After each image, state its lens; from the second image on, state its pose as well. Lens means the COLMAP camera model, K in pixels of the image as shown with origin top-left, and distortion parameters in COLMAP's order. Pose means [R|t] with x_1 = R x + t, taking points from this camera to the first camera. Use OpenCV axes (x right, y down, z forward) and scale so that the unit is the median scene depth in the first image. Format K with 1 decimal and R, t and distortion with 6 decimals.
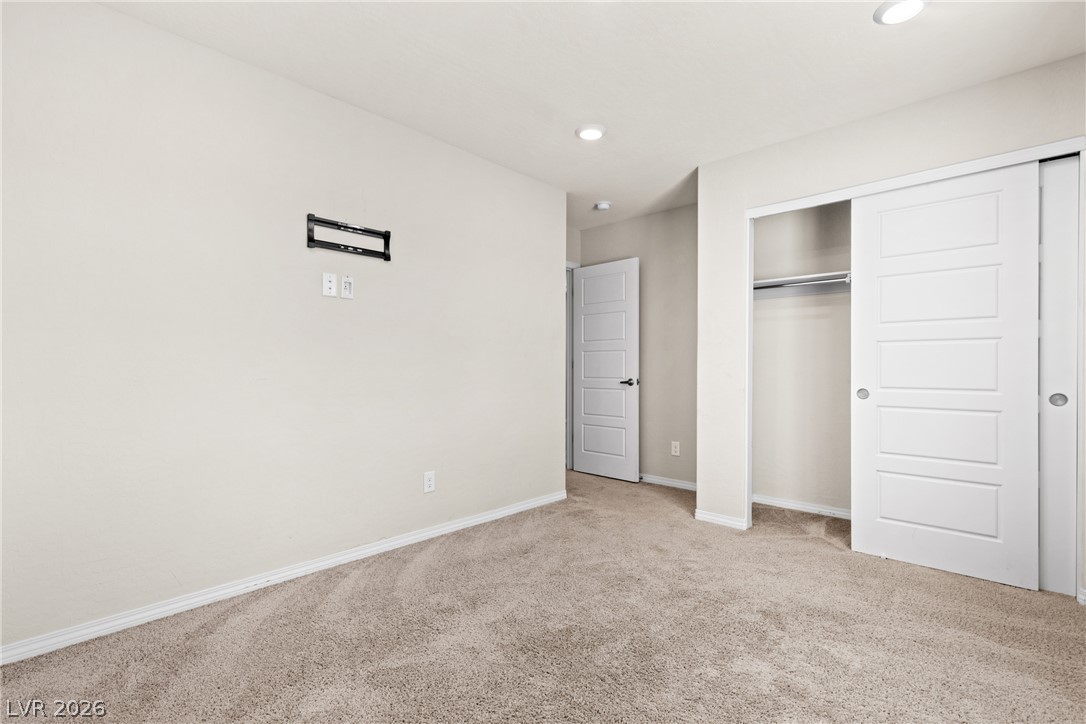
lens RADIAL K [[498.6, 0, 541.0], [0, 498.6, 362.0], [0, 0, 1]] dist [0.010828, -0.001505]
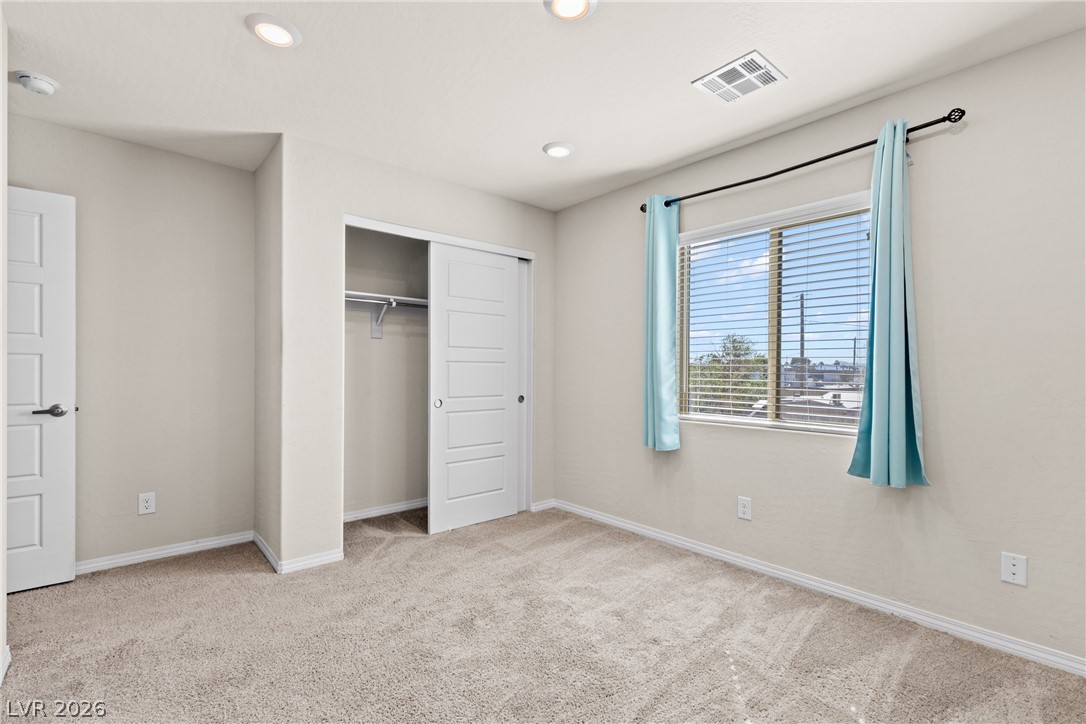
lens RADIAL K [[498.6, 0, 551.2], [0, 498.6, 366.8], [0, 0, 1]] dist [0.010828, -0.001505]
pose [[0.099461, 0.006557, 0.995020, -0.500041], [-0.009482, 0.999939, -0.005641, -0.017925], [-0.994996, -0.008873, 0.099517, 0.560346]]
